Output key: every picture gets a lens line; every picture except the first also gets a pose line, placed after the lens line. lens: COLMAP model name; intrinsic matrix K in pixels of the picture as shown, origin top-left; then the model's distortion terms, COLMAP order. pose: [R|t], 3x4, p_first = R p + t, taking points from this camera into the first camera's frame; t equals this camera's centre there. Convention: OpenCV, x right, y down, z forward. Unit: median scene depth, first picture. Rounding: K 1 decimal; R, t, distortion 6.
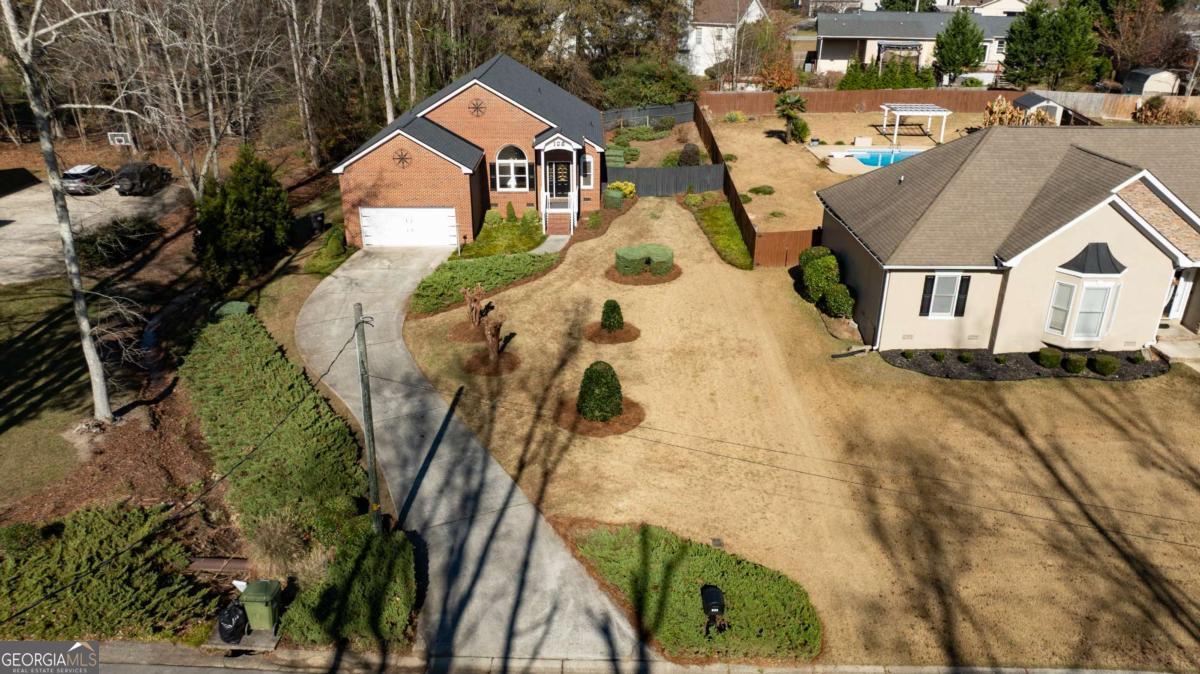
lens RADIAL K [[842.1, 0, 600.0], [0, 842.1, 337.0], [0, 0, 1]] dist [-0.002468, -0.003028]
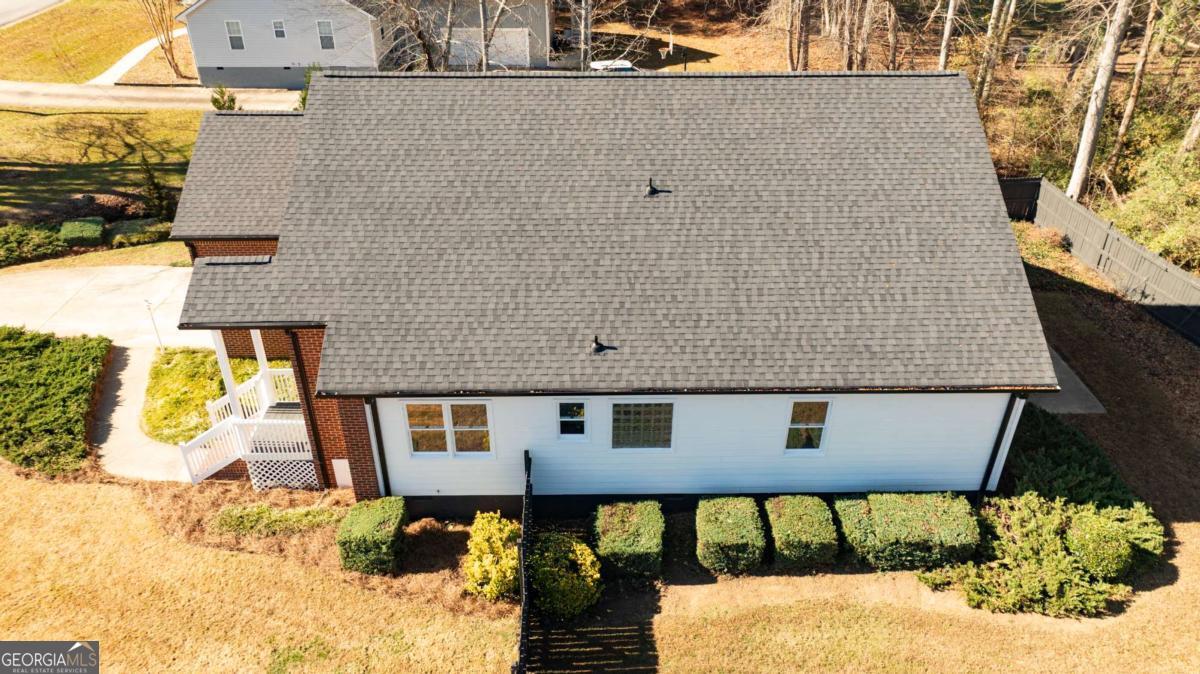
lens RADIAL K [[842.1, 0, 600.0], [0, 842.1, 337.0], [0, 0, 1]] dist [-0.002468, -0.003028]
pose [[0.003258, 0.527185, -0.849744, 0.286680], [-0.403046, 0.778364, 0.481355, -0.461966], [0.915174, 0.340918, 0.215016, 1.063184]]
